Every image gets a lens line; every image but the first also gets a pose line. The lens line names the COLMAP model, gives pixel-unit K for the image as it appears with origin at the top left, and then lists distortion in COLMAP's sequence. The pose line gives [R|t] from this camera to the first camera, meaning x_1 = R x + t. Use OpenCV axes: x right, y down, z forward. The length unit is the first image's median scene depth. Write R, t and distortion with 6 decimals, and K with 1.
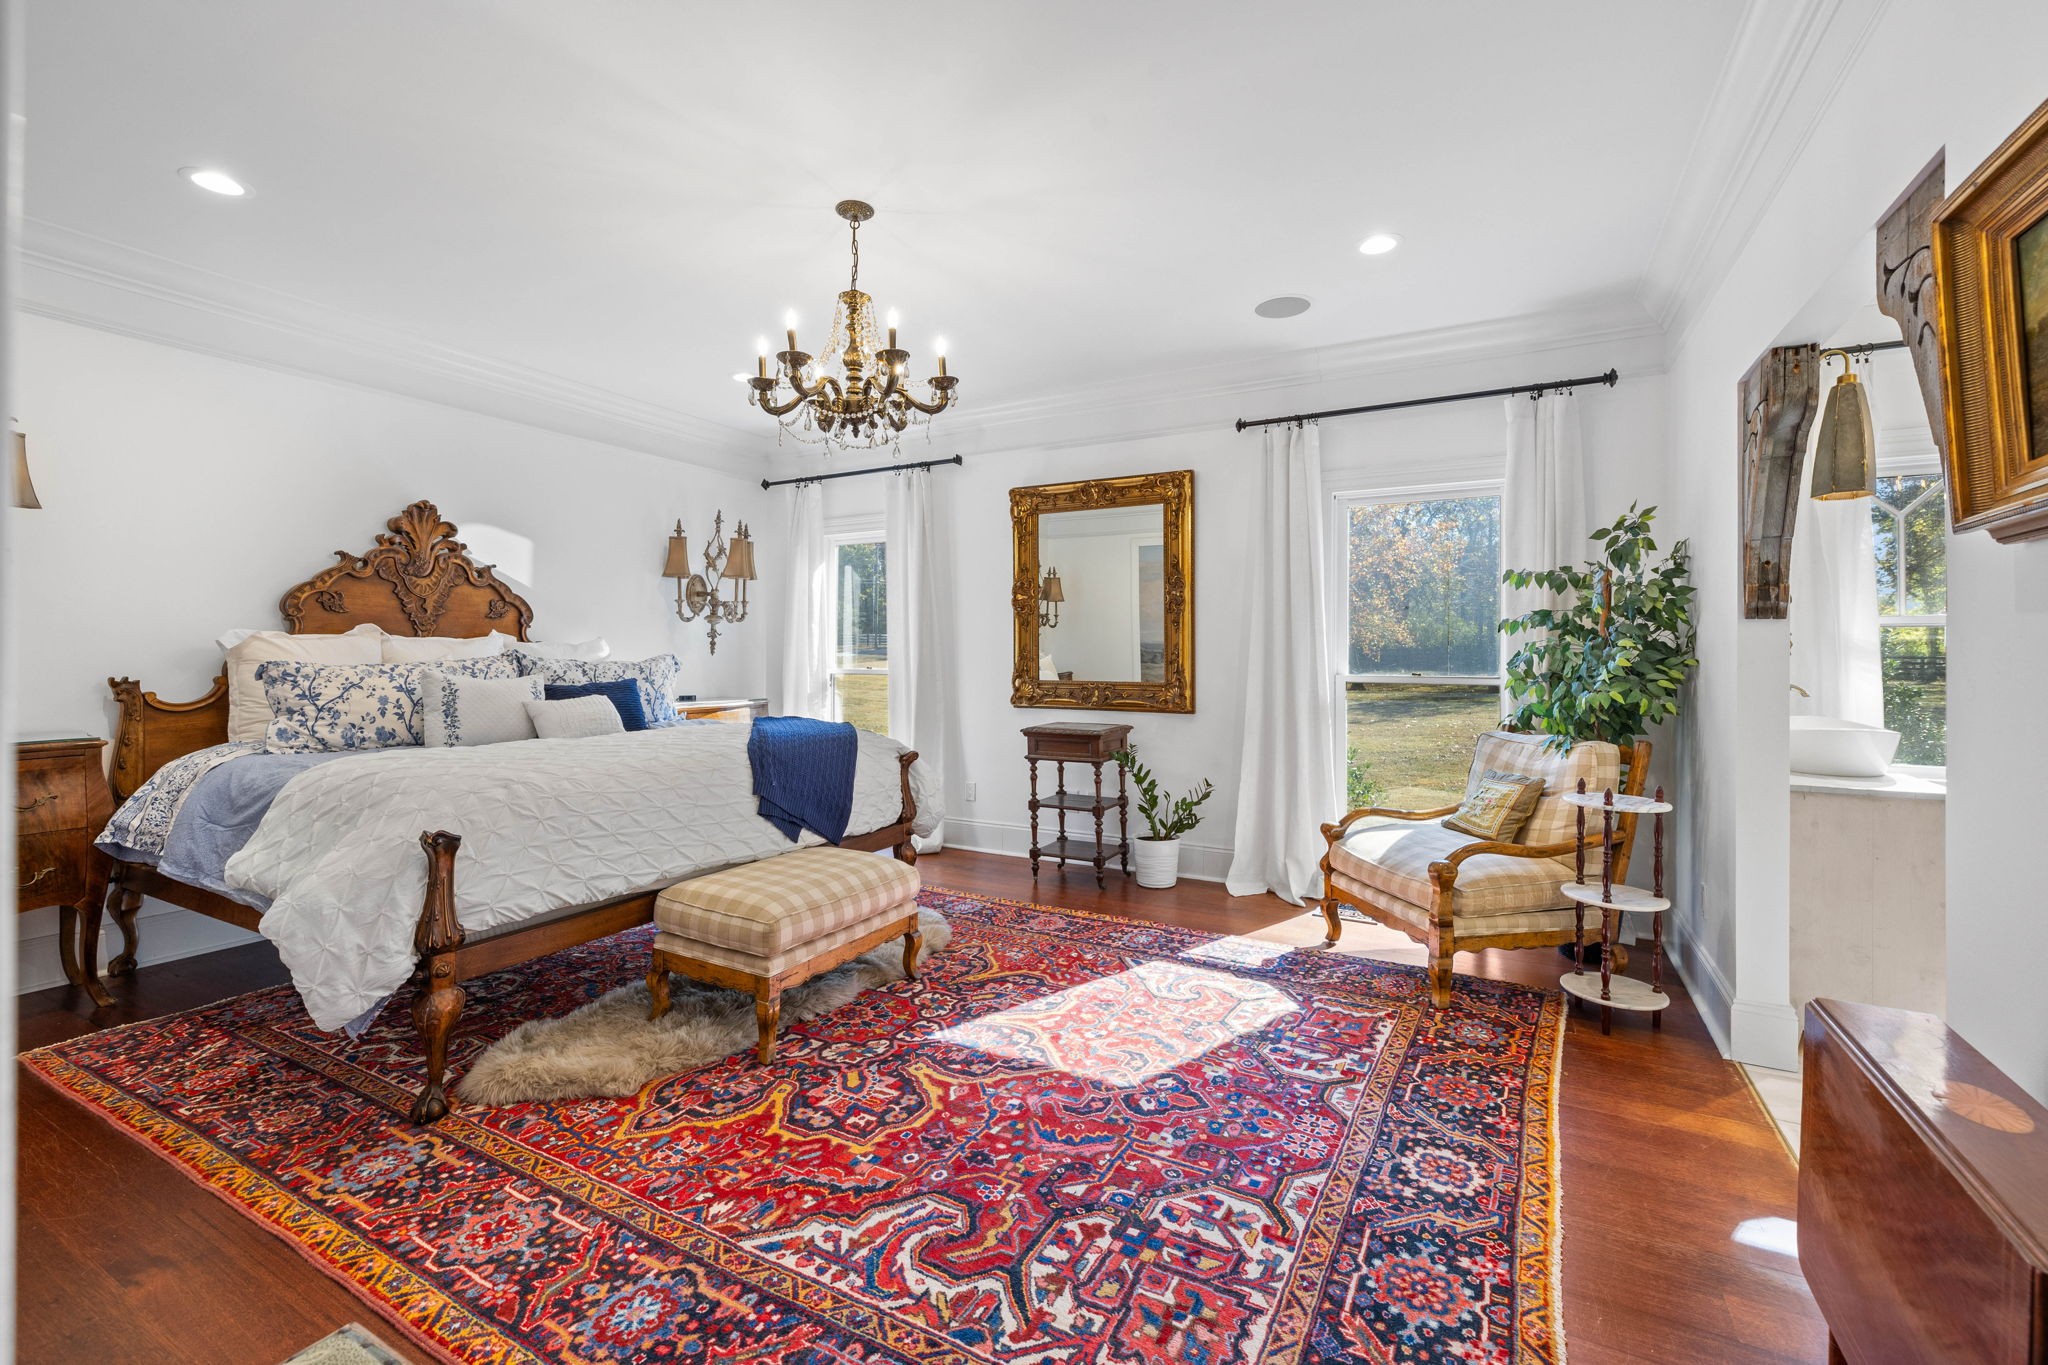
lens RADIAL K [[856.0, 0, 1024.0], [0, 856.0, 682.5], [0, 0, 1]] dist [-0.000273, 0.000149]
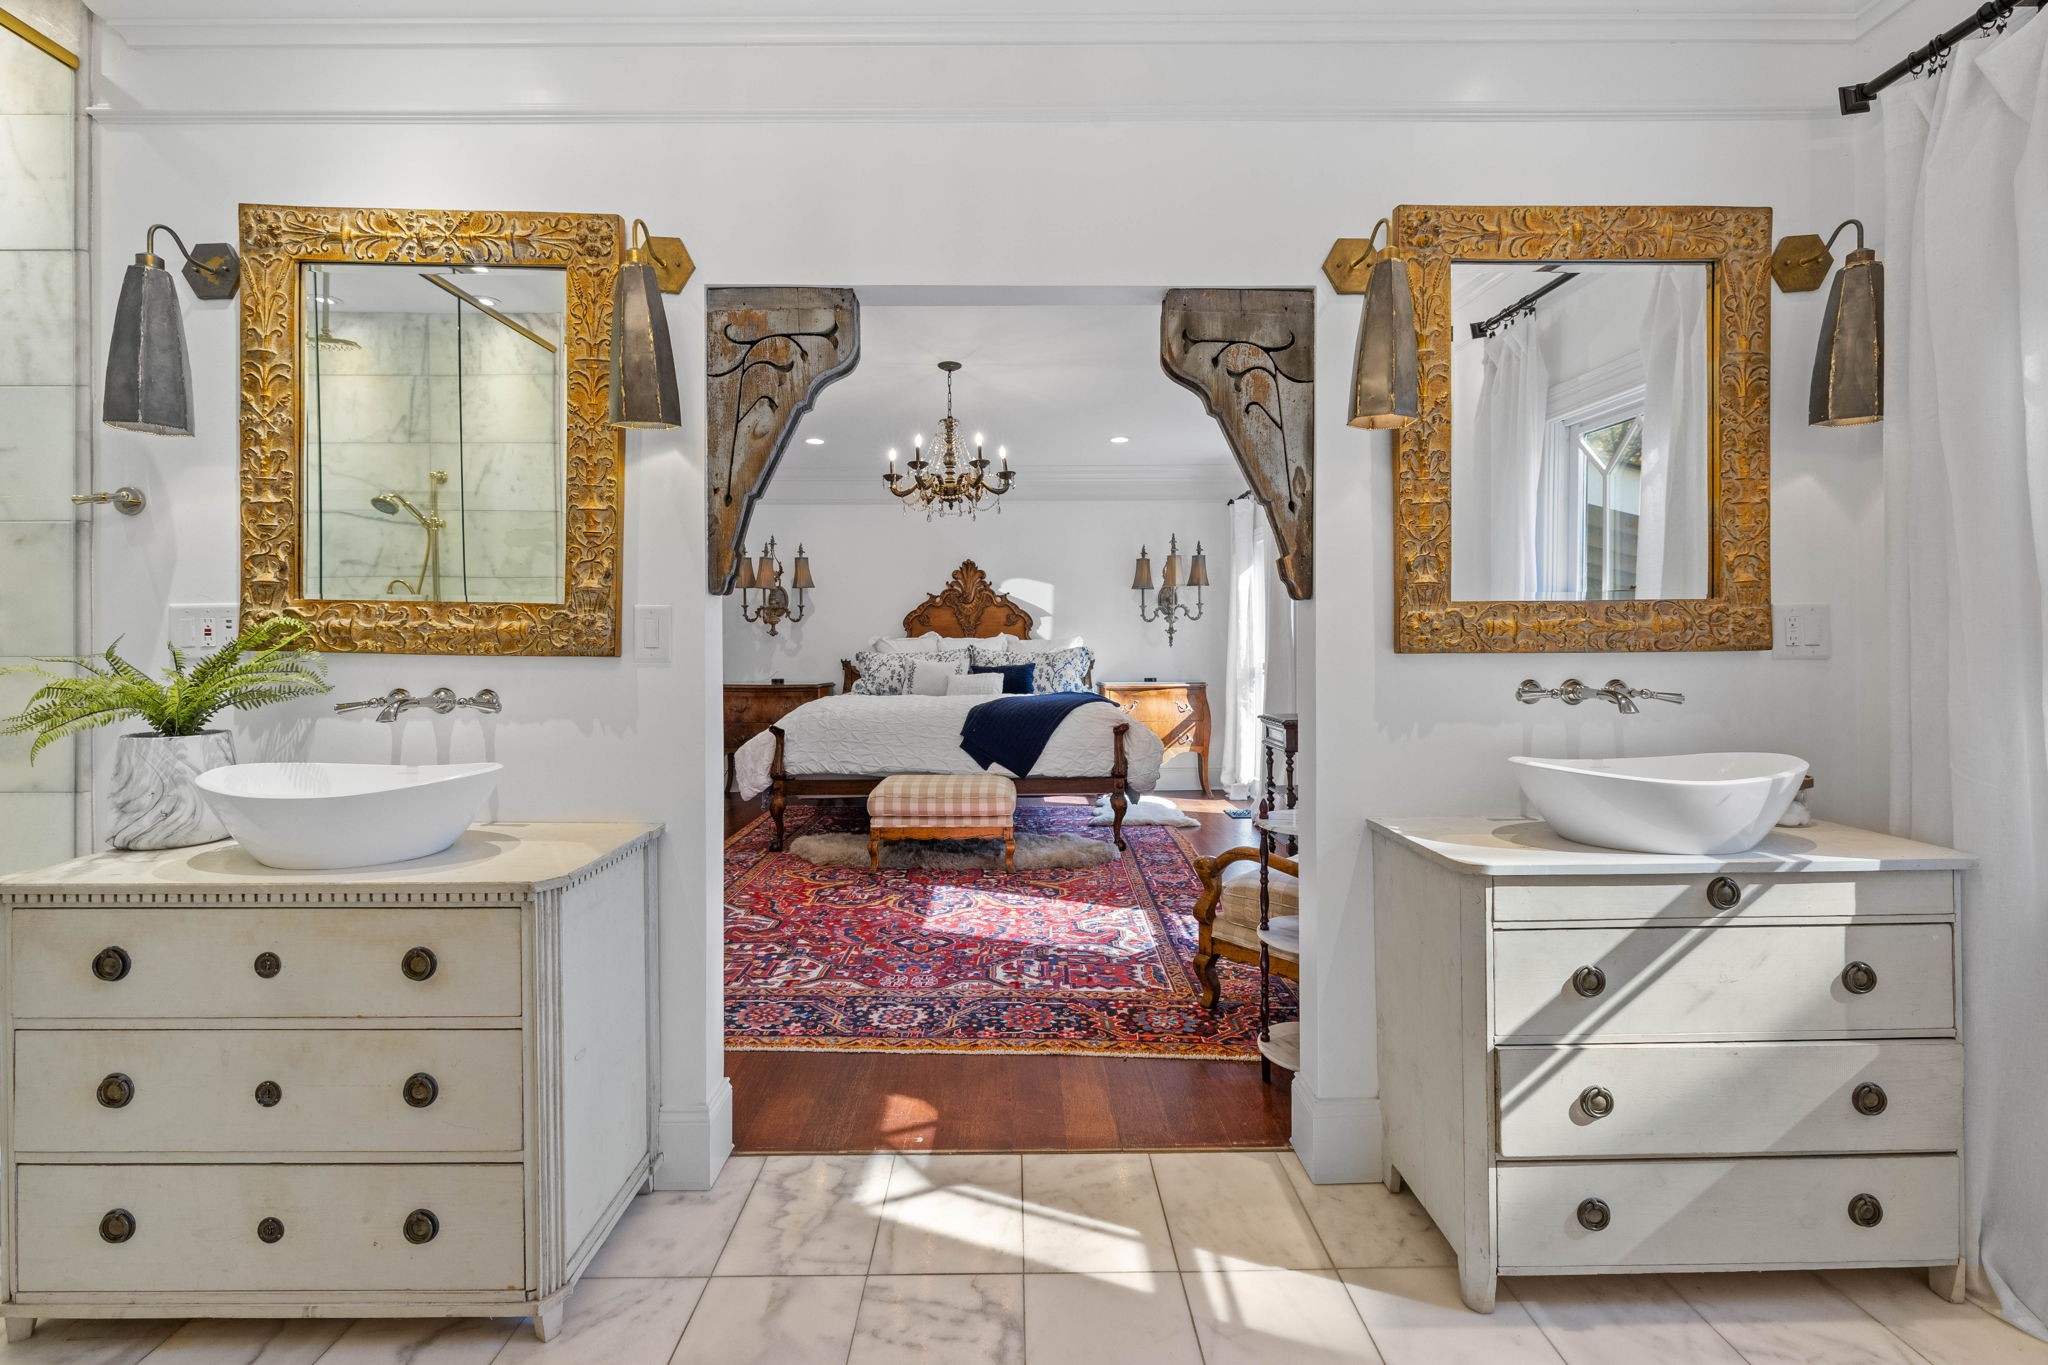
lens RADIAL K [[856.0, 0, 1024.0], [0, 856.0, 682.5], [0, 0, 1]] dist [-0.000273, 0.000149]
pose [[0.494892, 0.031628, -0.868379, 1.365746], [-0.021917, 0.999474, 0.023912, -0.010459], [0.868678, 0.007198, 0.495325, 0.368167]]
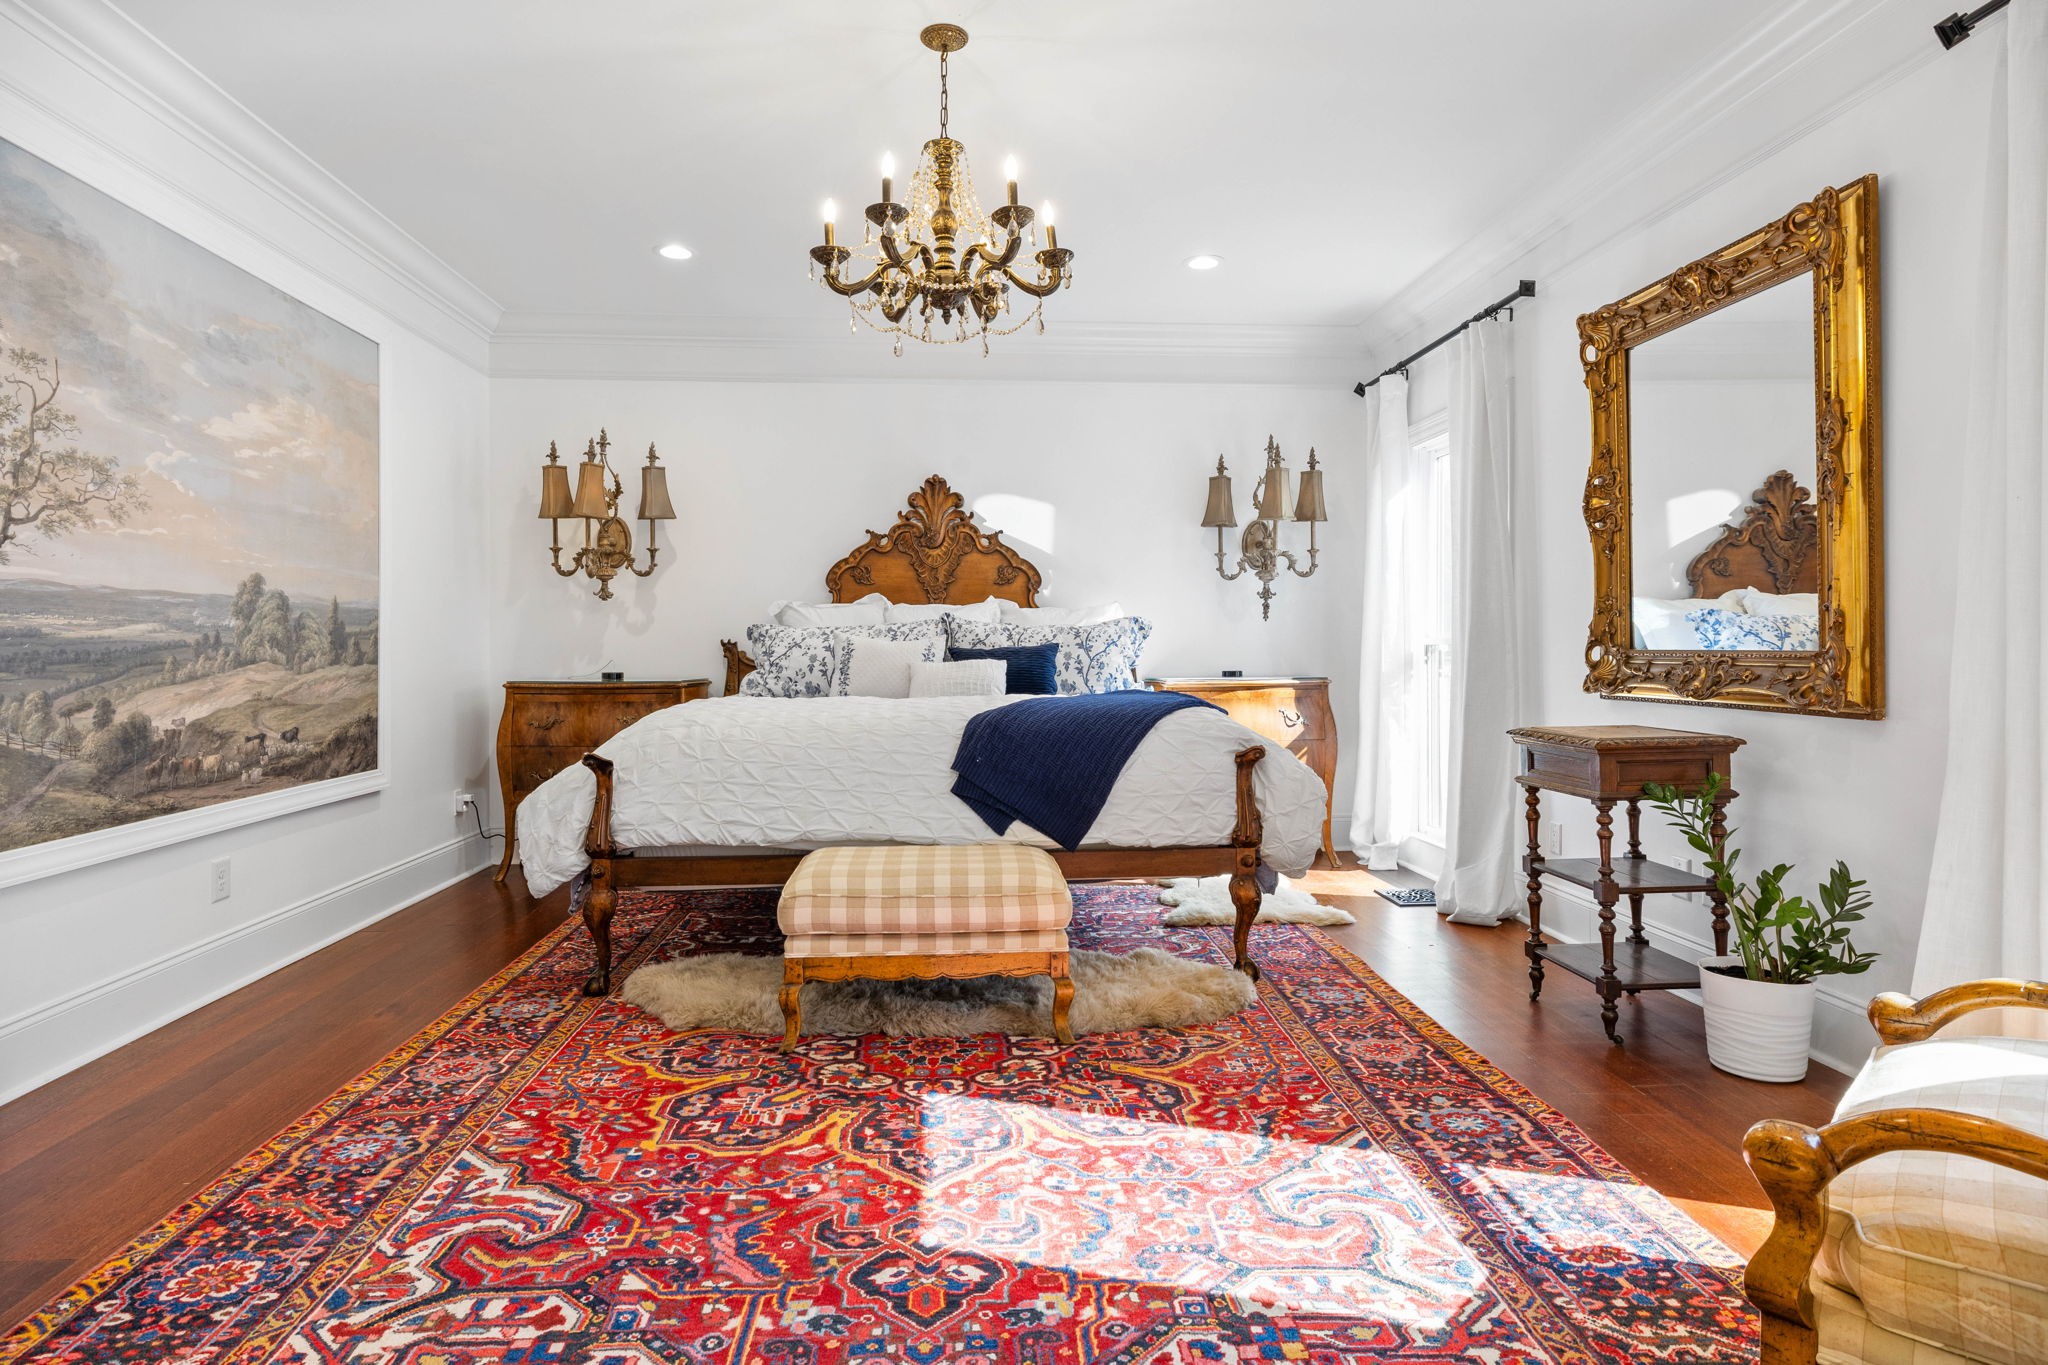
lens RADIAL K [[1092.9, 0, 1024.0], [0, 1092.9, 682.5], [0, 0, 1]] dist [-0.003110, 0.000530]
pose [[0.548847, 0.023516, -0.835592, 0.758933], [-0.021829, 0.999667, 0.013796, 0.033502], [0.835638, 0.010668, 0.549177, 0.554004]]
